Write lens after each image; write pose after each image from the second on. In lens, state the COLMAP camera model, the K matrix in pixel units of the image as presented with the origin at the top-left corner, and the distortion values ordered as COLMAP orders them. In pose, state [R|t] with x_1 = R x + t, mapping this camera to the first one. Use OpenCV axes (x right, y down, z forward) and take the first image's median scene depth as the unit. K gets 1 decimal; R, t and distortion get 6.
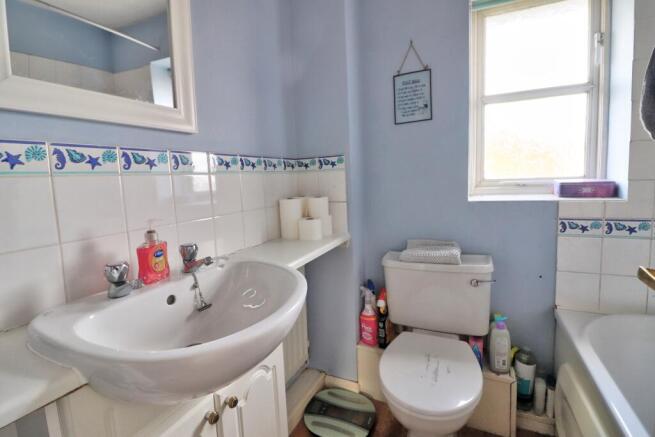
lens RADIAL K [[307.1, 0, 327.5], [0, 307.1, 218.5], [0, 0, 1]] dist [-0.001057, -0.000331]
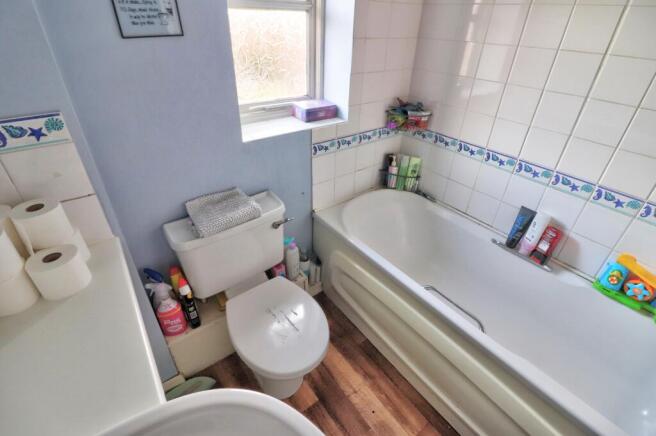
lens RADIAL K [[307.6, 0, 328.0], [0, 307.6, 218.0], [0, 0, 1]] dist [-0.001057, -0.000331]
pose [[0.461130, -0.440118, 0.770490, -0.217657], [0.074957, 0.884539, 0.460404, -0.265163], [-0.884161, -0.154552, 0.440877, 0.373689]]
